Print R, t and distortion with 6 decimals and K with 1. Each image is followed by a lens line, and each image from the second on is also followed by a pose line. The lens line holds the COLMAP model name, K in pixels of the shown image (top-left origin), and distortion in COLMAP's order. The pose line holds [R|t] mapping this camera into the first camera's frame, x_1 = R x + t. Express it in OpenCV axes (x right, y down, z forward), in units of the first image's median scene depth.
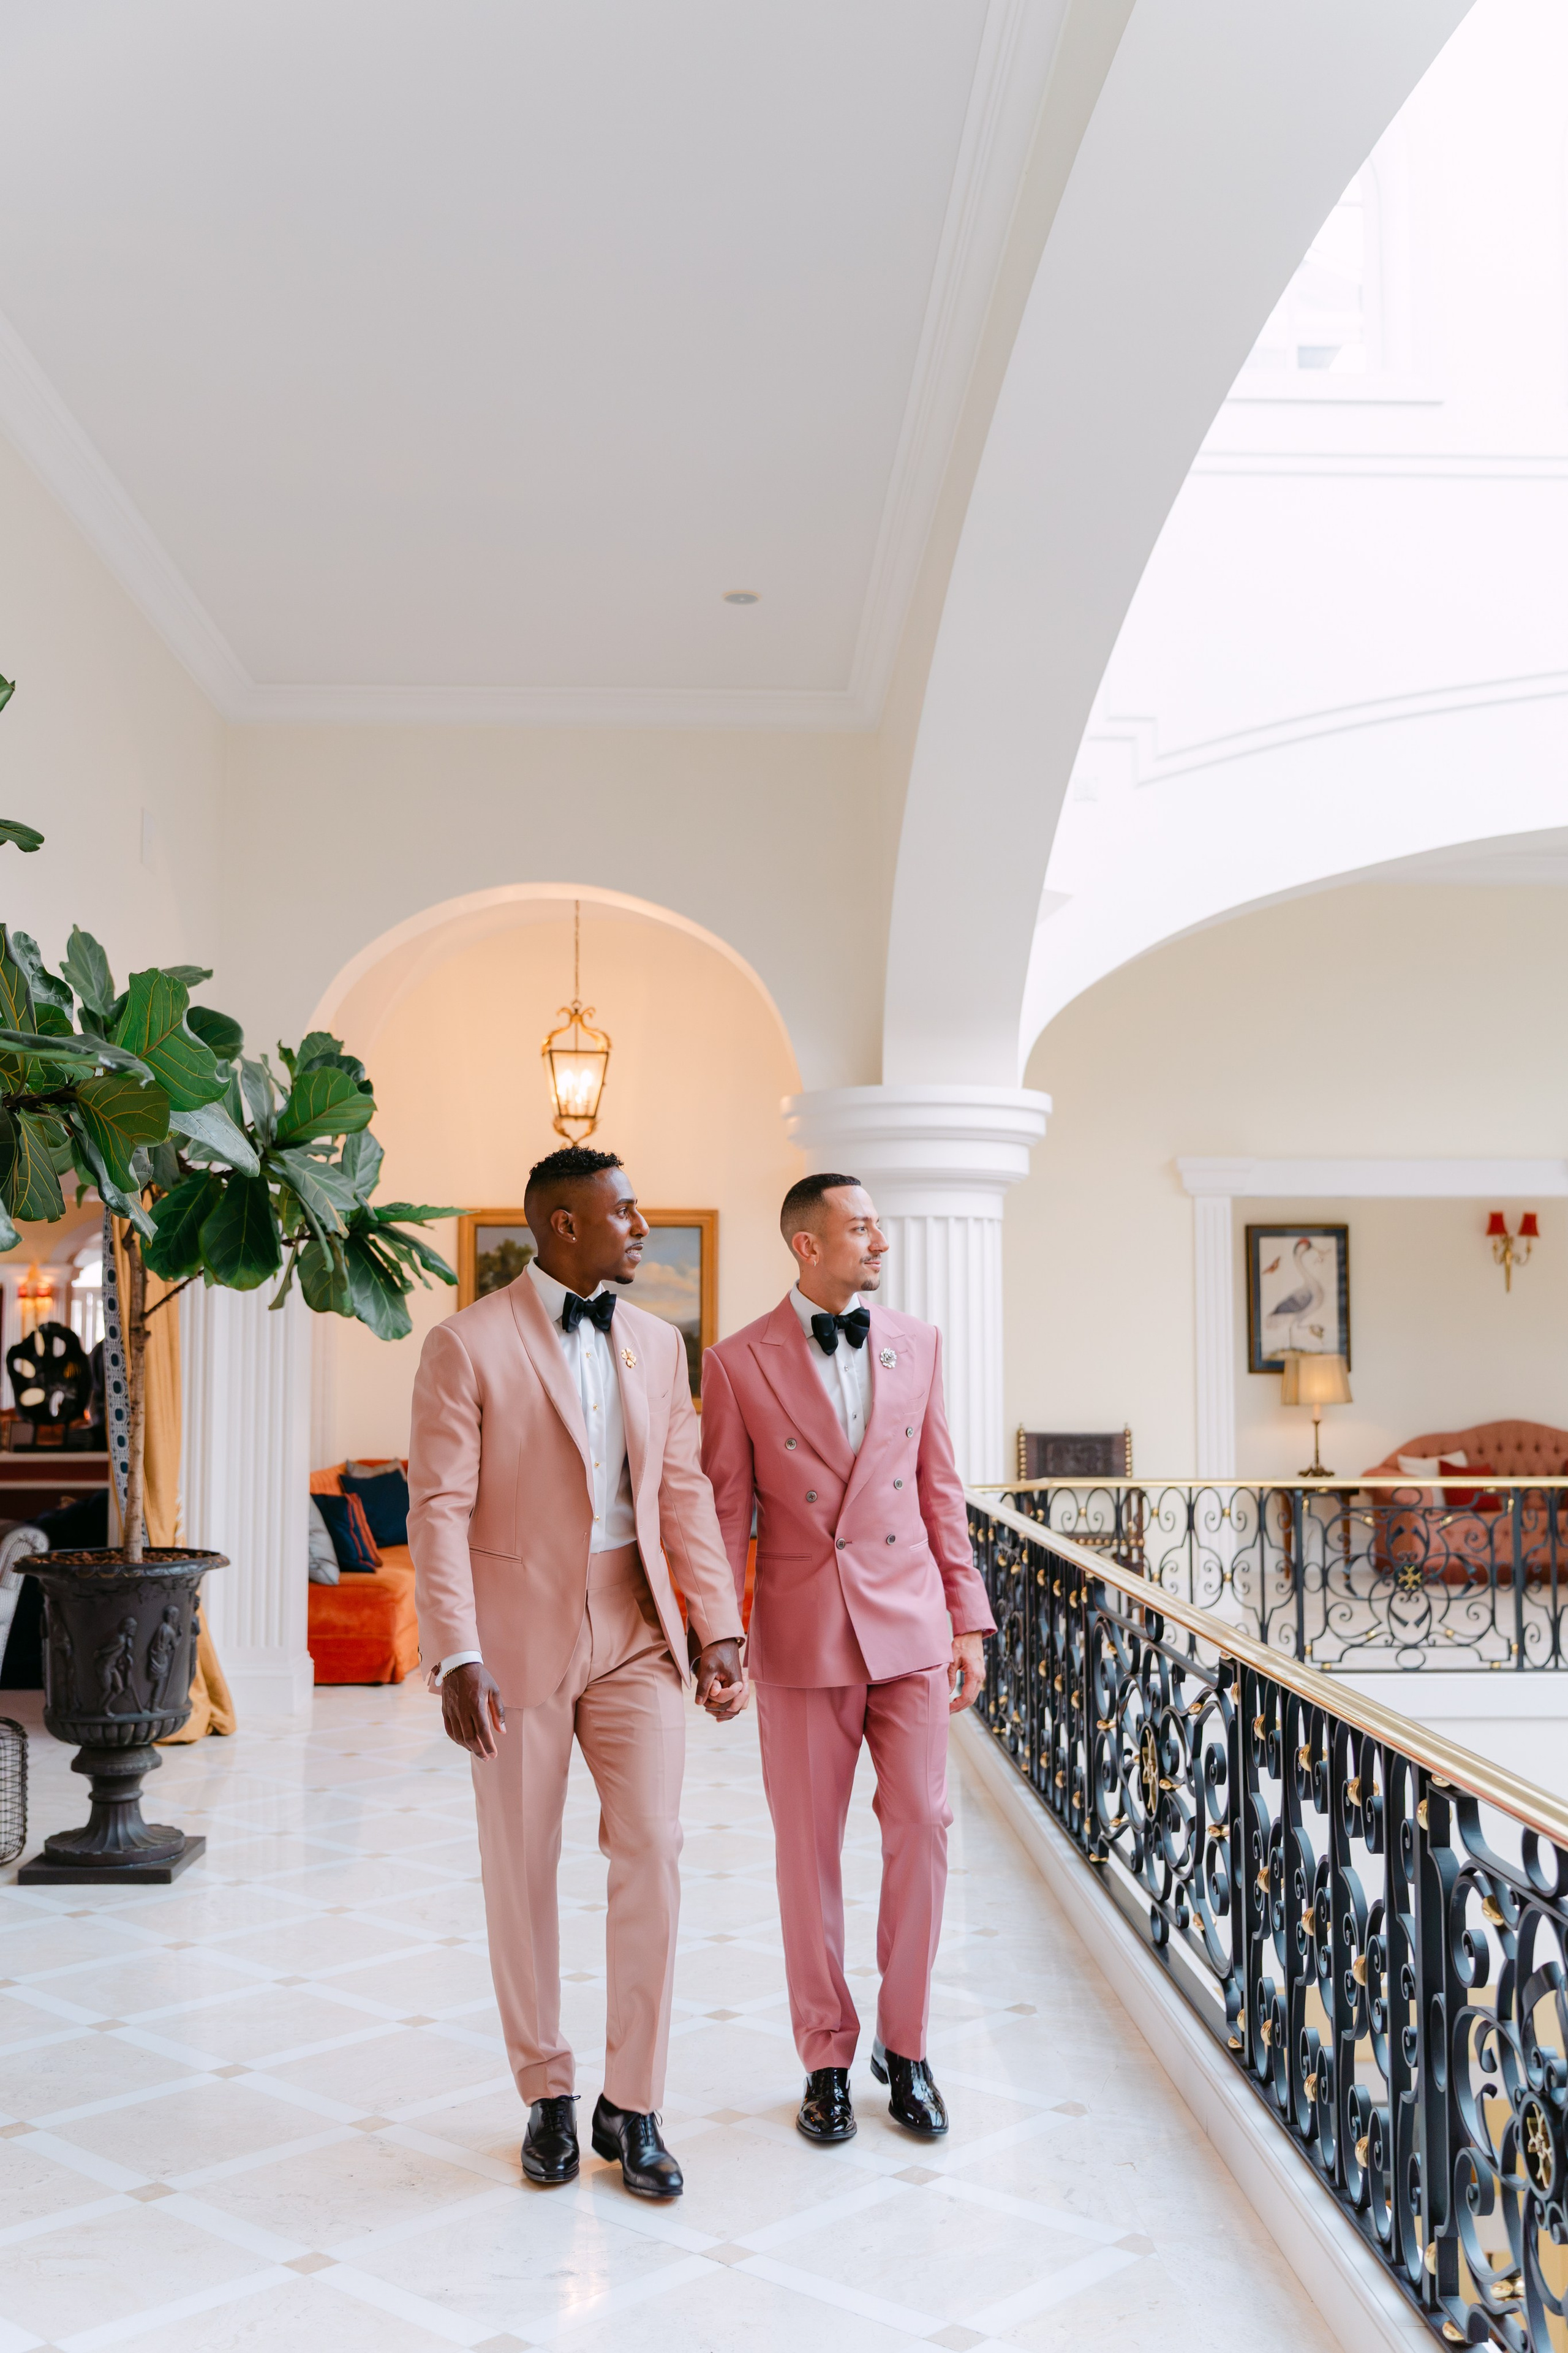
lens RADIAL K [[2081.8, 0, 784.0], [0, 2081.8, 1176.5], [0, 0, 1]] dist [0.011676, 0.000391]
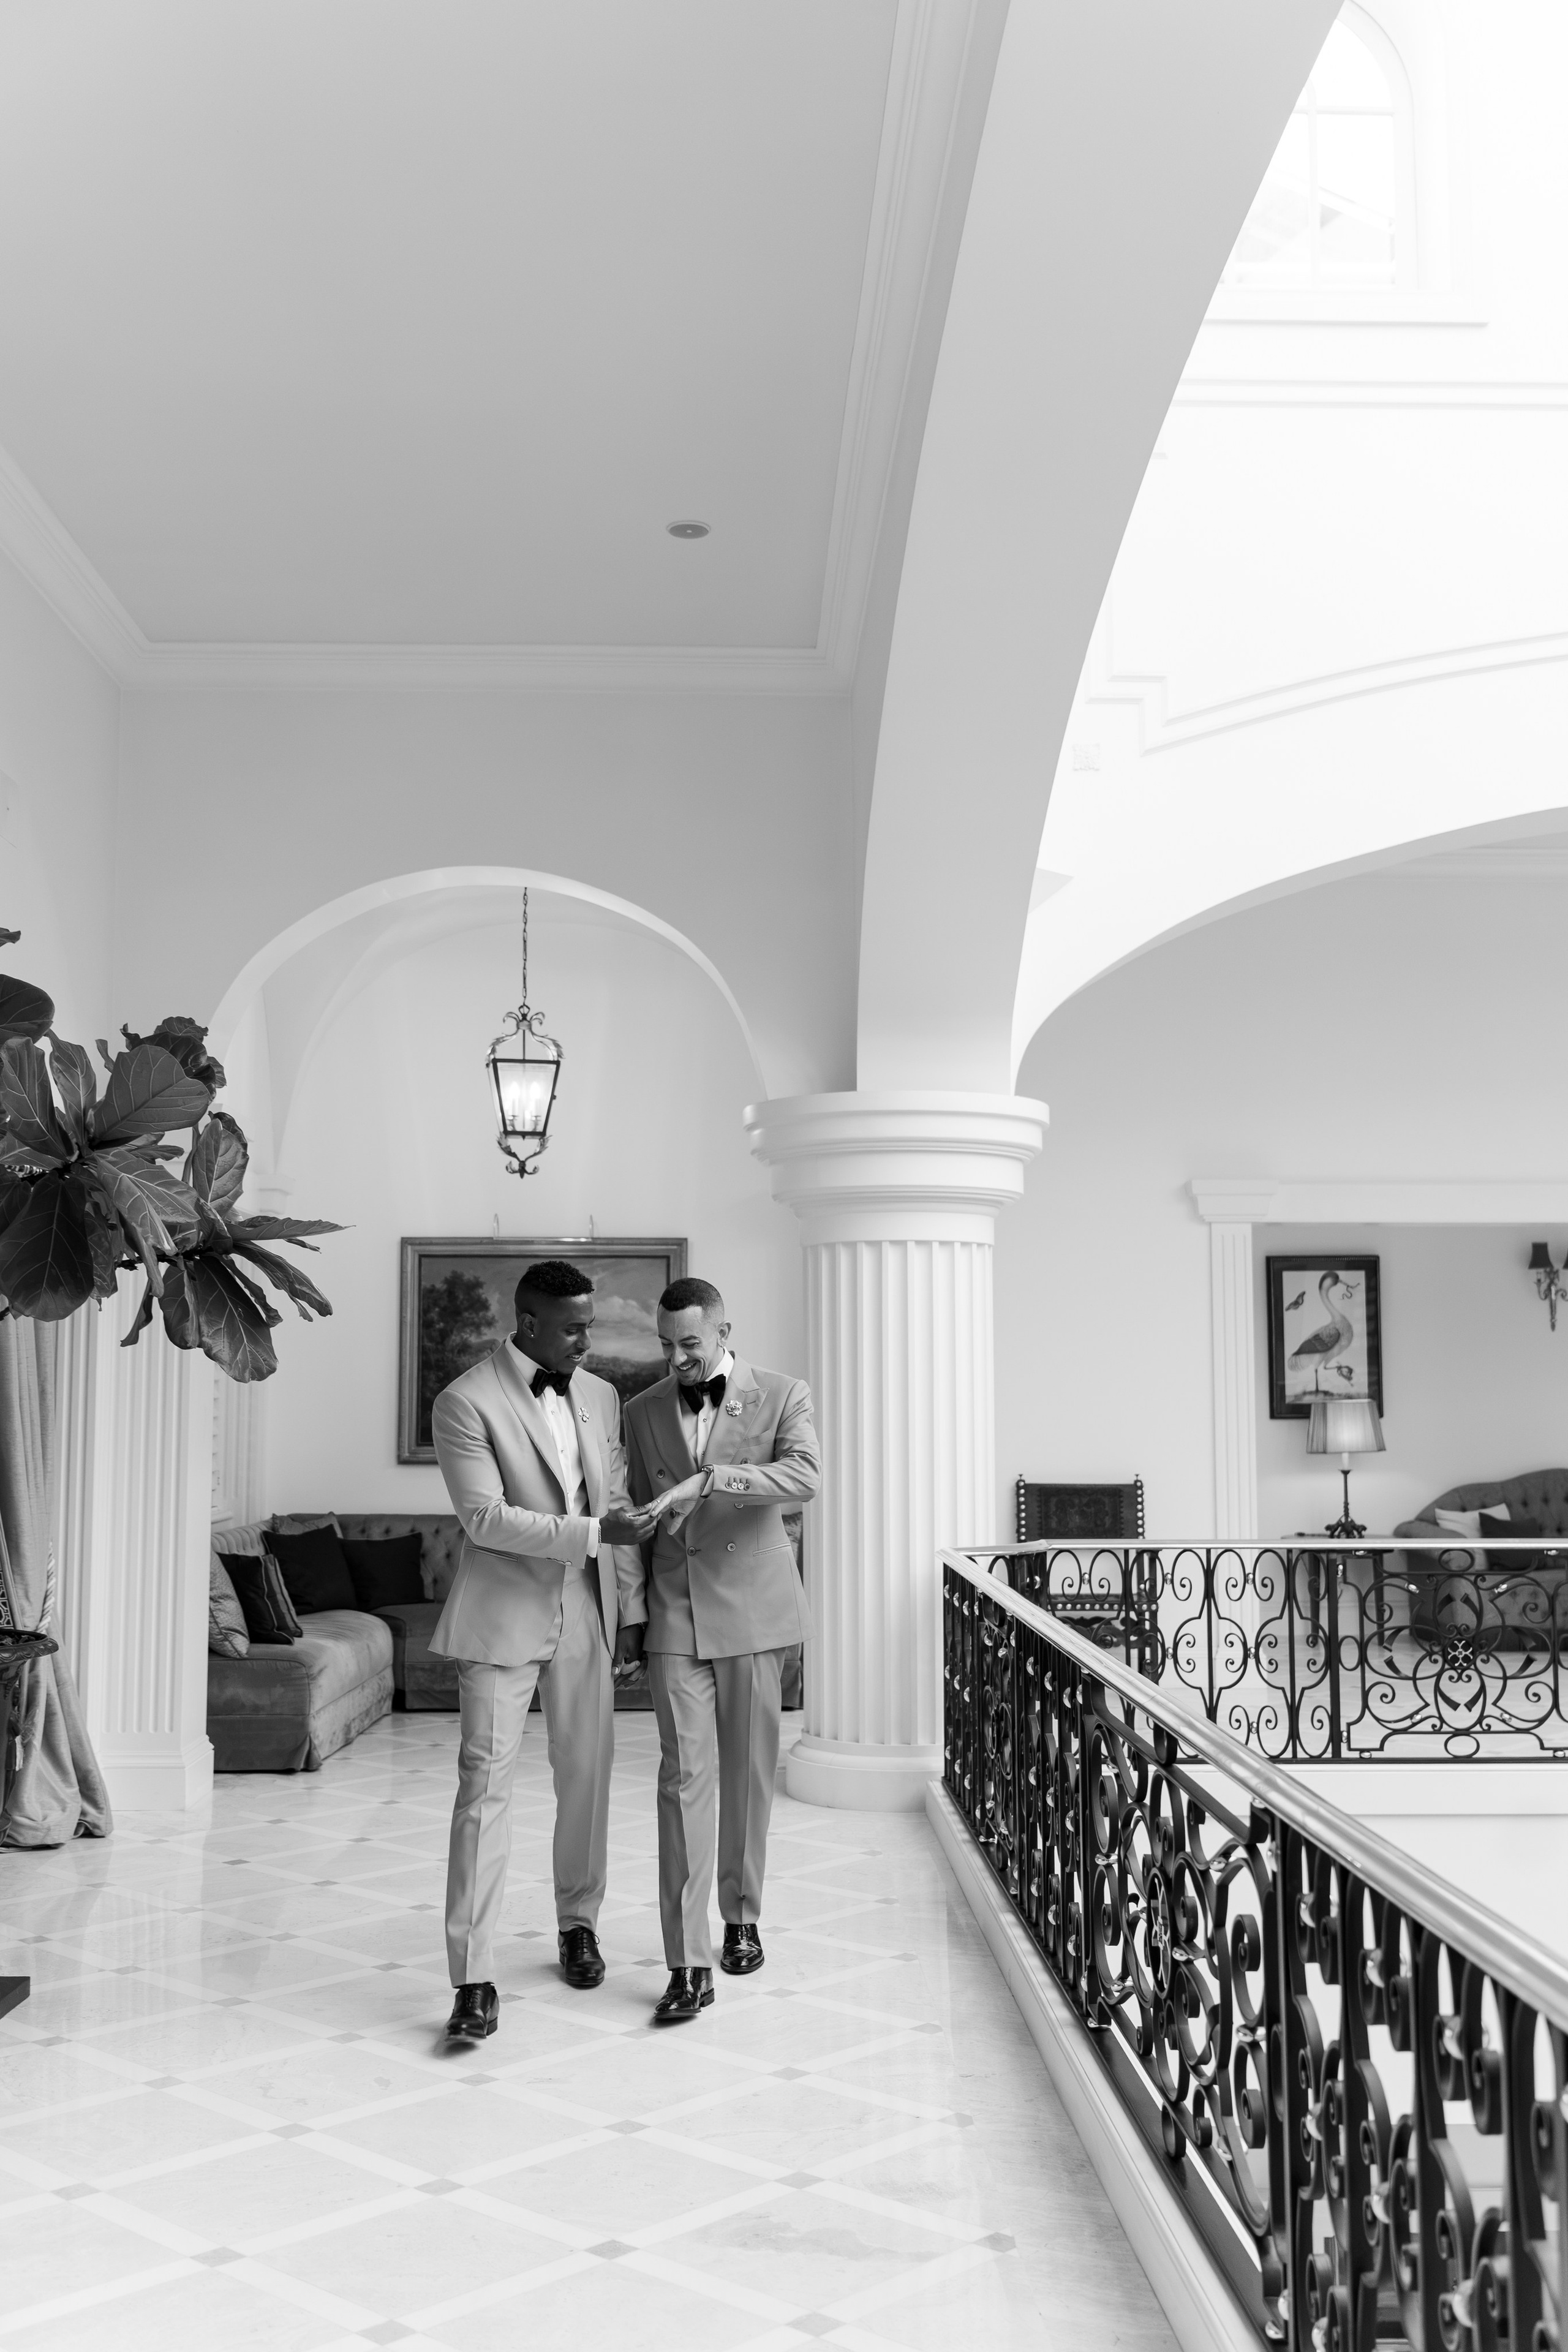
lens RADIAL K [[2081.1, 0, 784.0], [0, 2081.1, 1176.0], [0, 0, 1]] dist [0.011676, 0.000391]
pose [[0.999974, -0.000913, -0.007098, 0.022689], [0.000765, 0.999782, -0.020842, 0.010083], [0.007116, 0.020836, 0.999758, 0.119042]]
